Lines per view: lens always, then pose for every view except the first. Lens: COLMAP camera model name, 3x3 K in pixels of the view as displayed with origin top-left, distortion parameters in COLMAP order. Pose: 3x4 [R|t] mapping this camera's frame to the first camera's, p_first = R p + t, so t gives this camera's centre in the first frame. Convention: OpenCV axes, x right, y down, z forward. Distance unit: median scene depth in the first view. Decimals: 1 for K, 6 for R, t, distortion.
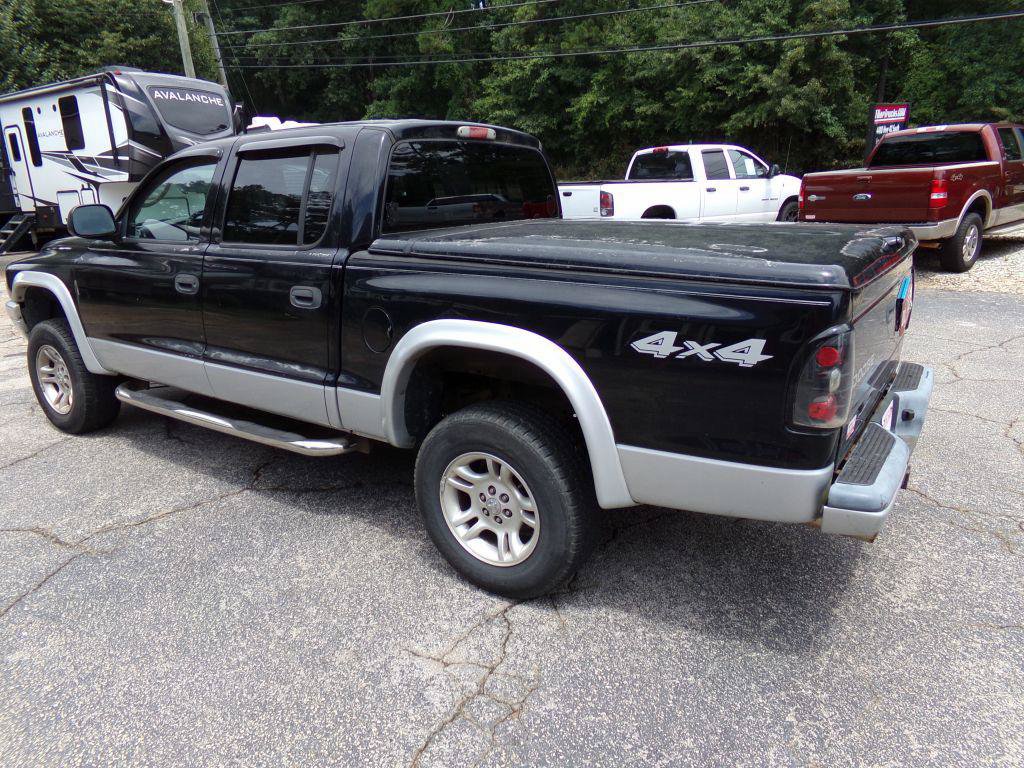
lens RADIAL K [[688.9, 0, 510.1], [0, 688.9, 384.3], [0, 0, 1]] dist [0.000708, 0.013109]
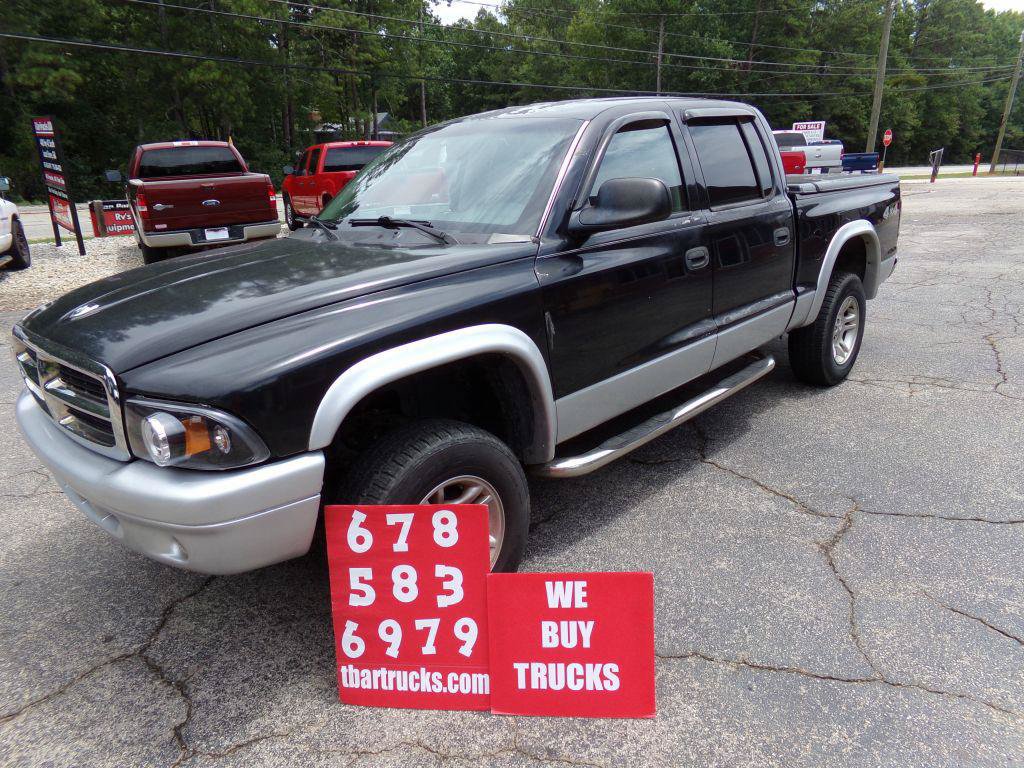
lens RADIAL K [[685.3, 0, 512.0], [0, 685.3, 384.0], [0, 0, 1]] dist [0.010140, 0.006368]
pose [[0.161541, -0.287355, 0.944103, -0.223382], [0.325416, 0.918672, 0.223934, -0.043581], [-0.931670, 0.271052, 0.241914, 0.166885]]
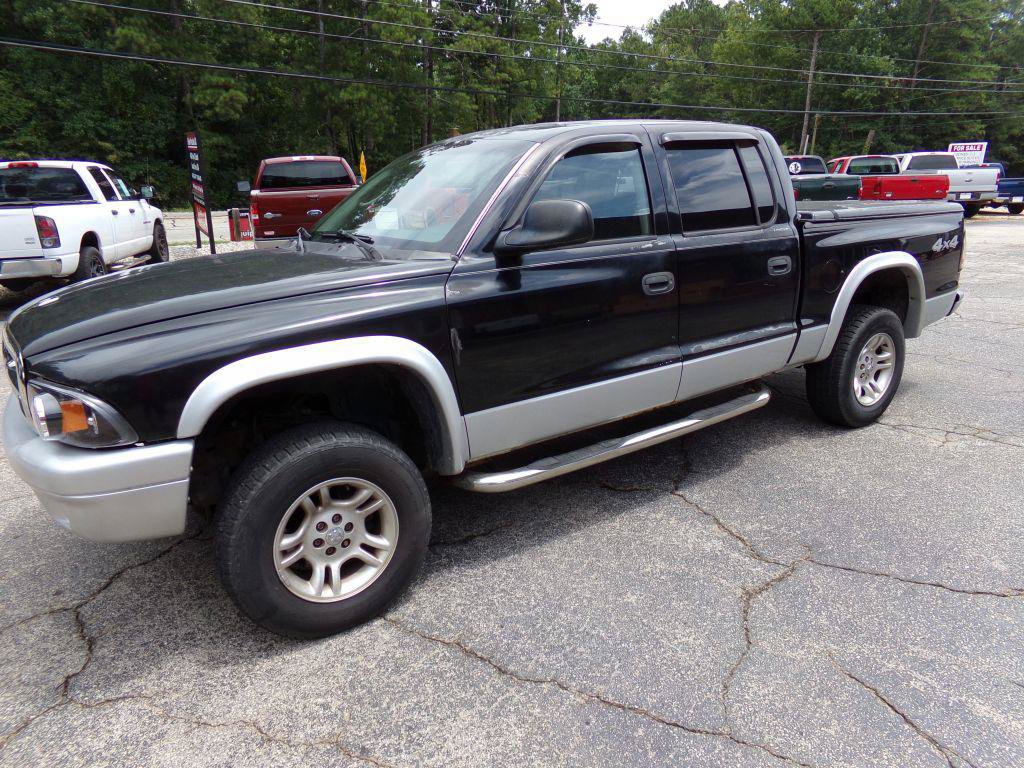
lens RADIAL K [[688.6, 0, 512.6], [0, 688.6, 382.4], [0, 0, 1]] dist [0.000317, 0.017844]
pose [[0.345542, -0.244634, 0.905955, -0.217061], [0.287868, 0.946508, 0.145789, -0.032950], [-0.893159, 0.210420, 0.397480, 0.133134]]
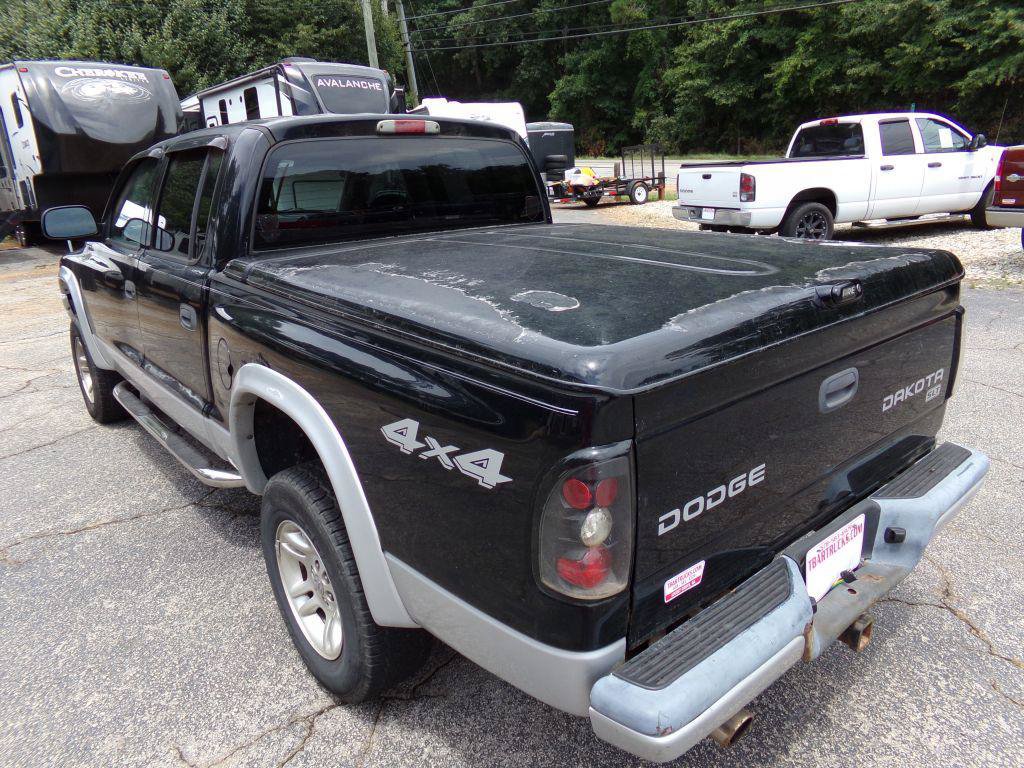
lens RADIAL K [[685.3, 0, 512.0], [0, 685.3, 384.0], [0, 0, 1]] dist [0.010140, 0.006368]
pose [[0.963138, 0.070053, -0.259726, 0.048178], [-0.061006, 0.997222, 0.042742, -0.014139], [0.261999, -0.025321, 0.964736, 0.031618]]
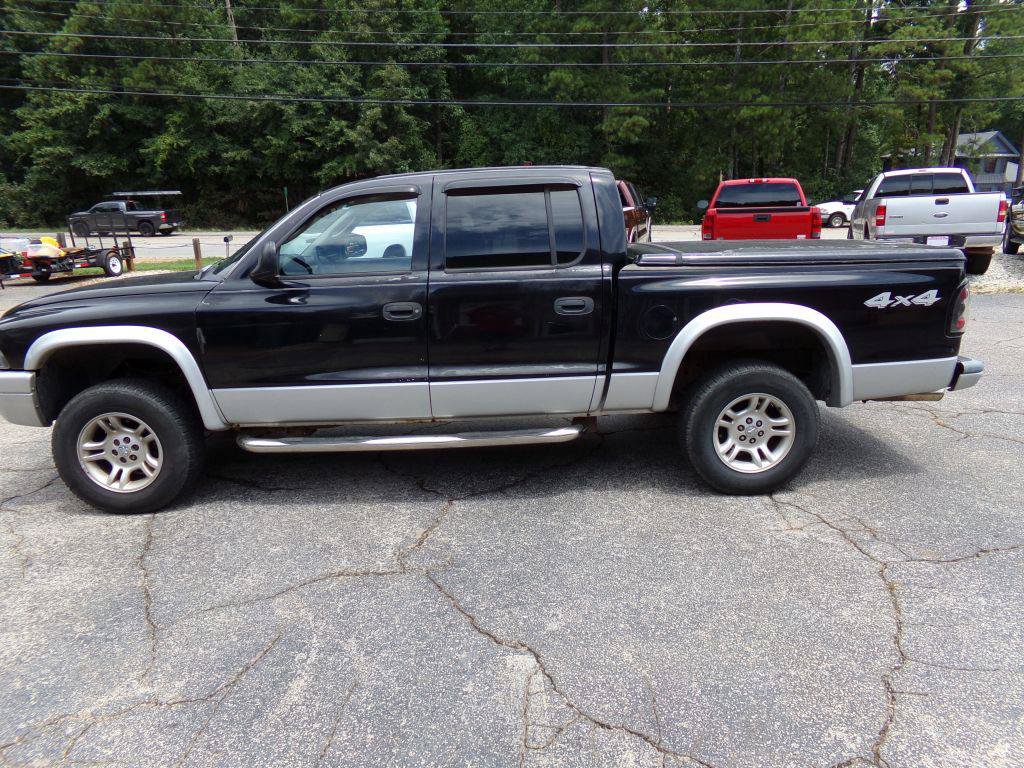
lens RADIAL K [[685.3, 0, 512.0], [0, 685.3, 384.0], [0, 0, 1]] dist [0.010140, 0.006368]
pose [[0.815736, -0.140156, 0.561187, -0.148295], [0.174873, 0.984556, -0.008302, 0.000176], [-0.551356, 0.104908, 0.827648, 0.008400]]
